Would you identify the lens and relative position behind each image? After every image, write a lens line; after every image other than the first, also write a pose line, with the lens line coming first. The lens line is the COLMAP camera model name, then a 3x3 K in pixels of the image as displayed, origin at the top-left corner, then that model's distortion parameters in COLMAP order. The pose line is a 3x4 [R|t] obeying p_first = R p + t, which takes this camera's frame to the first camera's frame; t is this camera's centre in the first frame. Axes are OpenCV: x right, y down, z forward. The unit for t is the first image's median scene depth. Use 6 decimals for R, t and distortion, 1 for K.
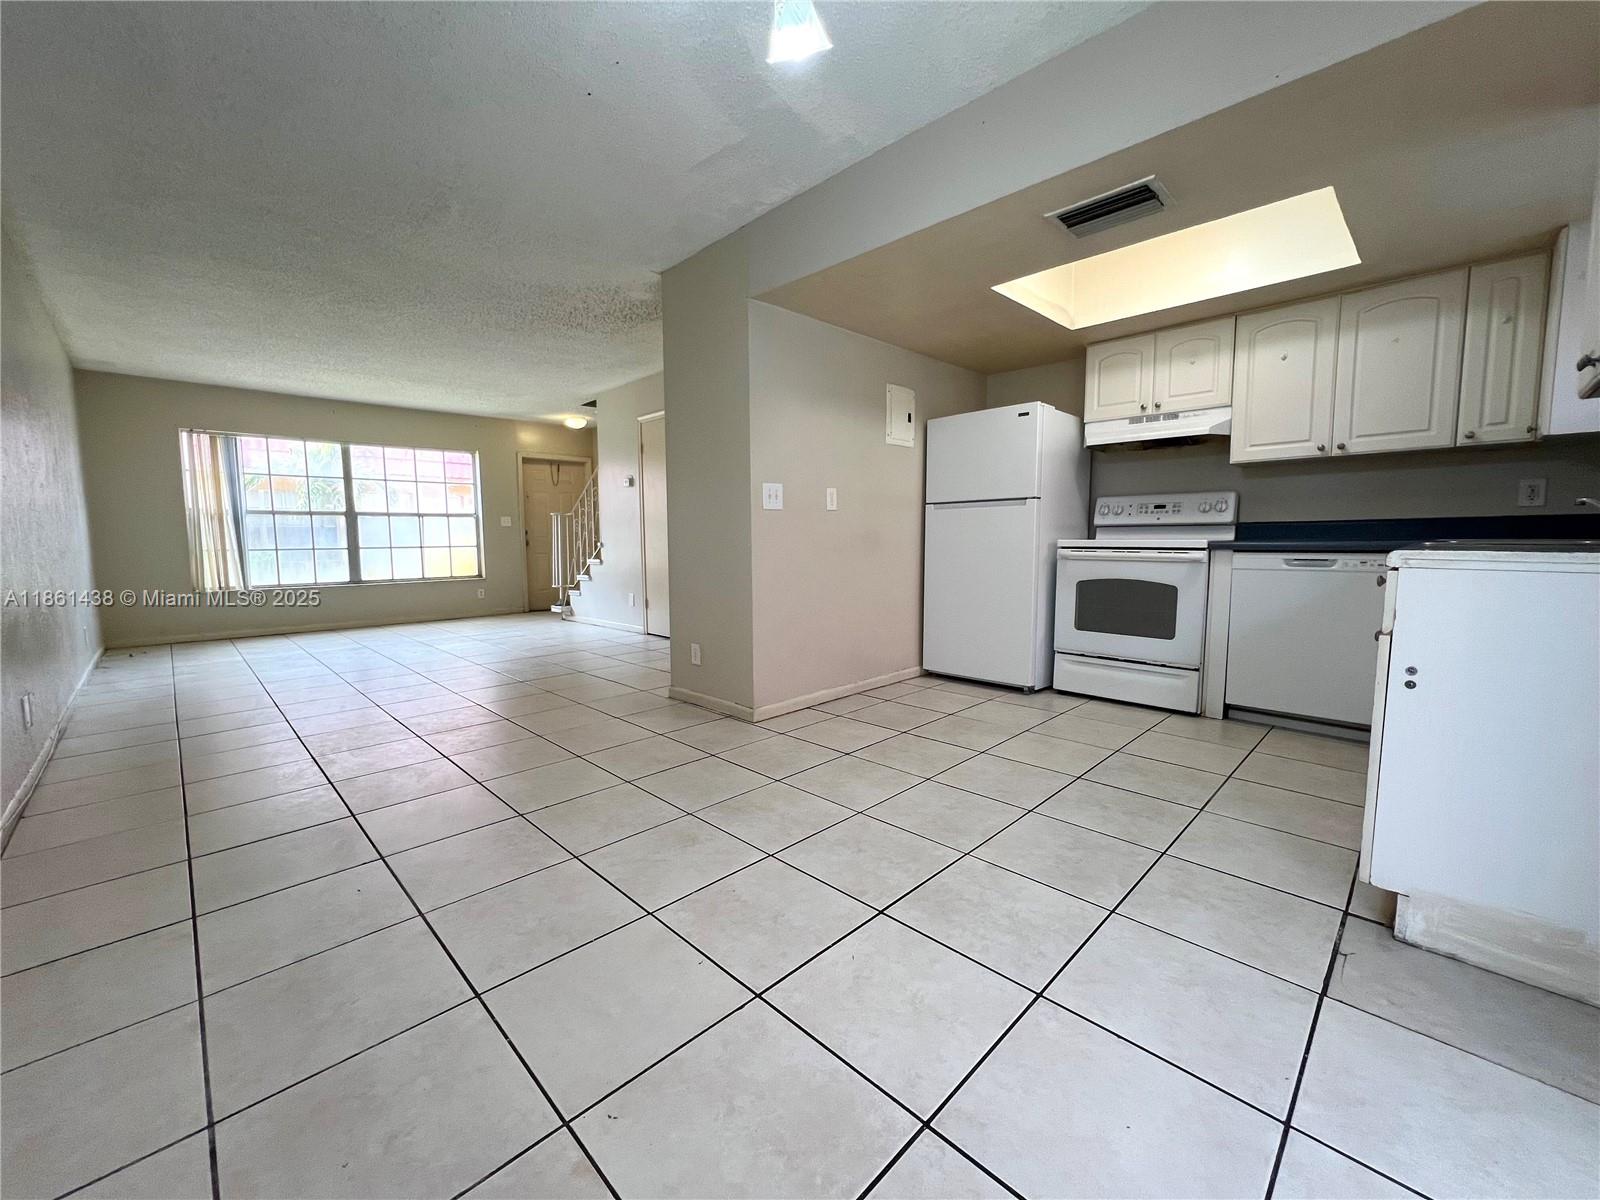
lens RADIAL K [[639.0, 0, 795.4], [0, 639.0, 594.8], [0, 0, 1]] dist [-0.003841, 0.001115]
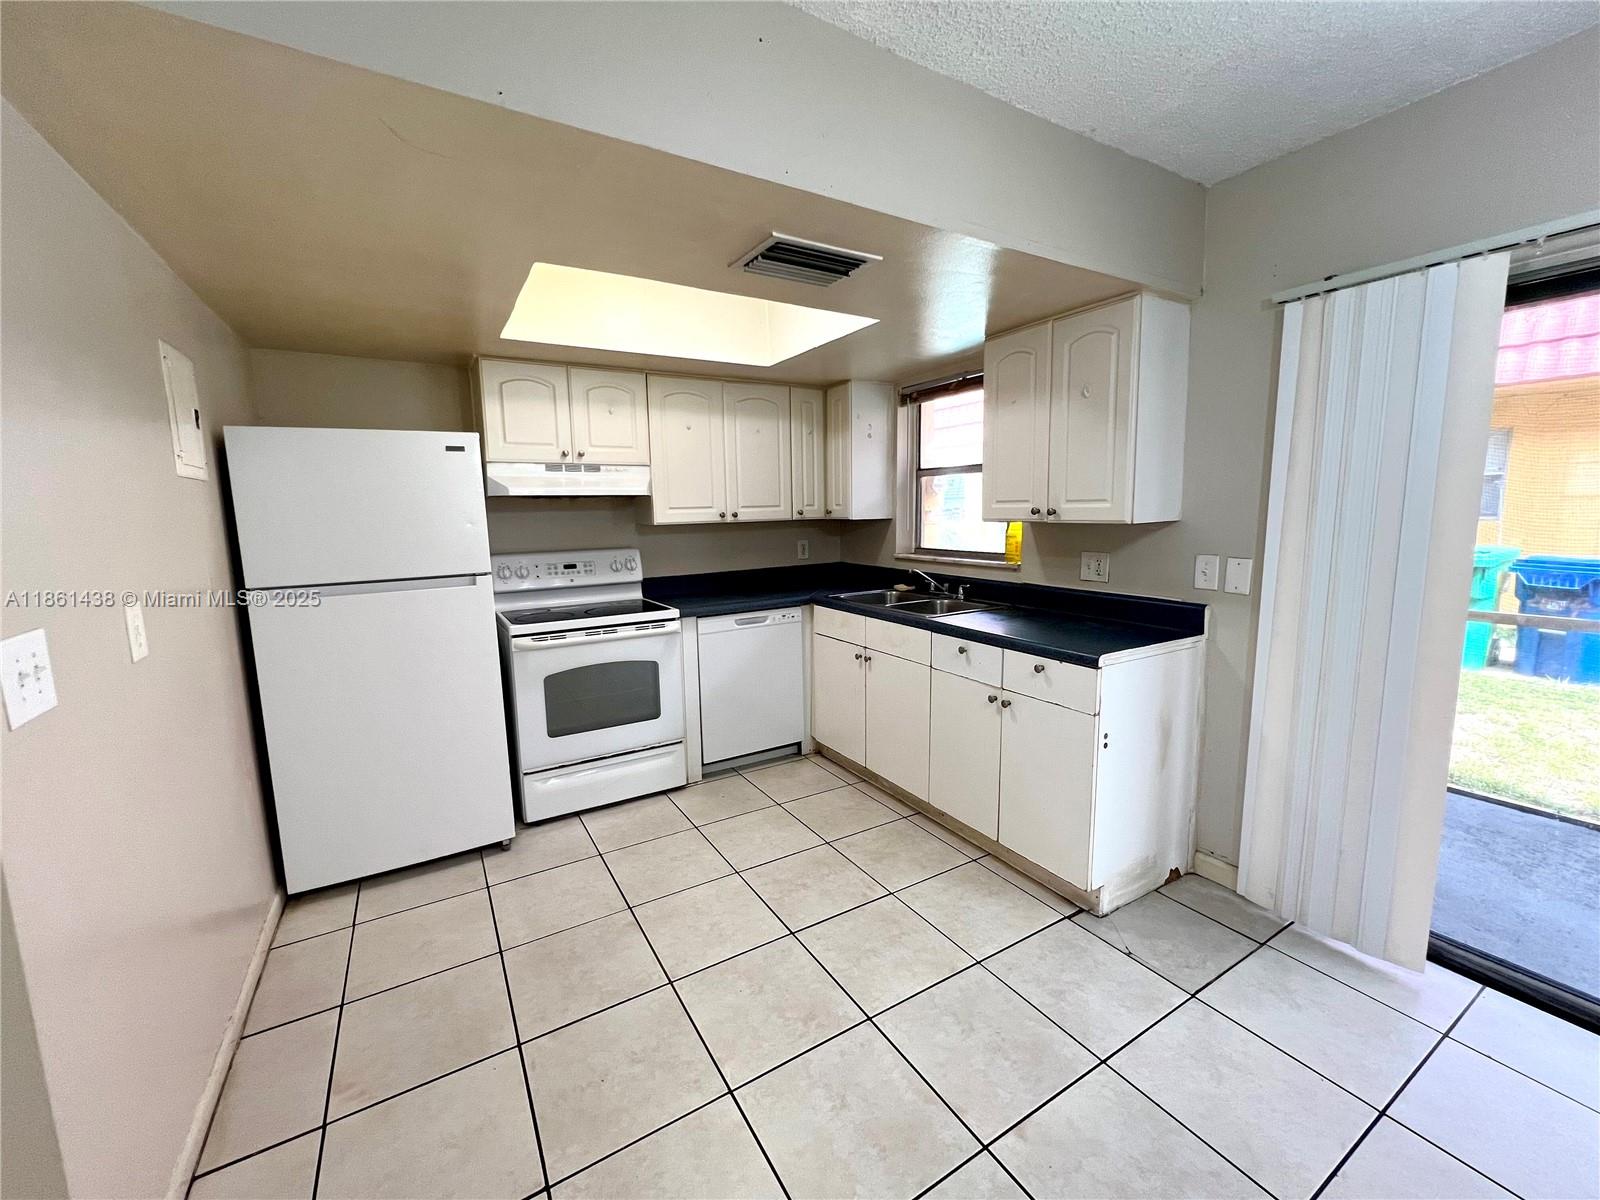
lens RADIAL K [[639.0, 0, 798.0], [0, 639.0, 595.5], [0, 0, 1]] dist [-0.003841, 0.001115]
pose [[0.236426, -0.129178, 0.963024, -0.213723], [0.108003, 0.988475, 0.106076, -0.168740], [-0.965628, 0.078930, 0.247652, 0.521581]]
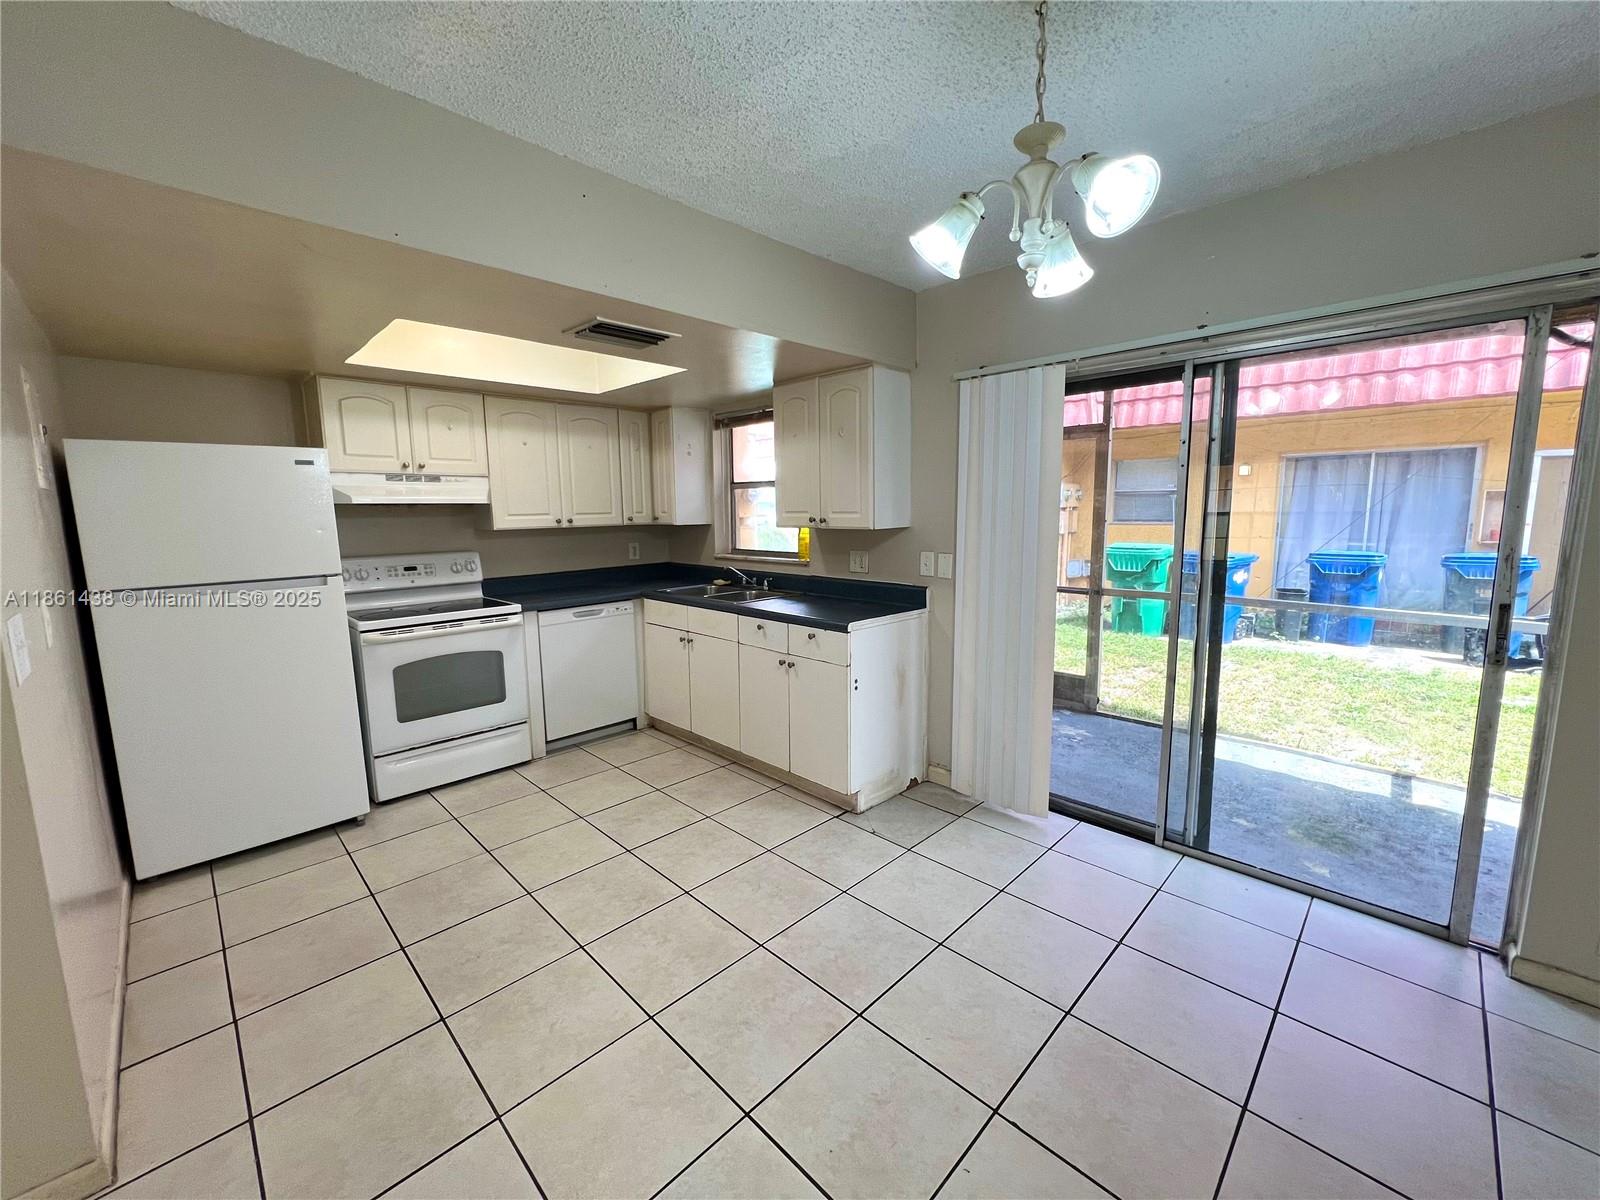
lens RADIAL K [[639.0, 0, 796.9], [0, 639.0, 595.7], [0, 0, 1]] dist [-0.003841, 0.001115]
pose [[-0.007099, -0.128360, 0.991702, -0.395076], [0.106165, 0.986025, 0.128386, -0.170205], [-0.994323, 0.106196, 0.006628, 0.463241]]
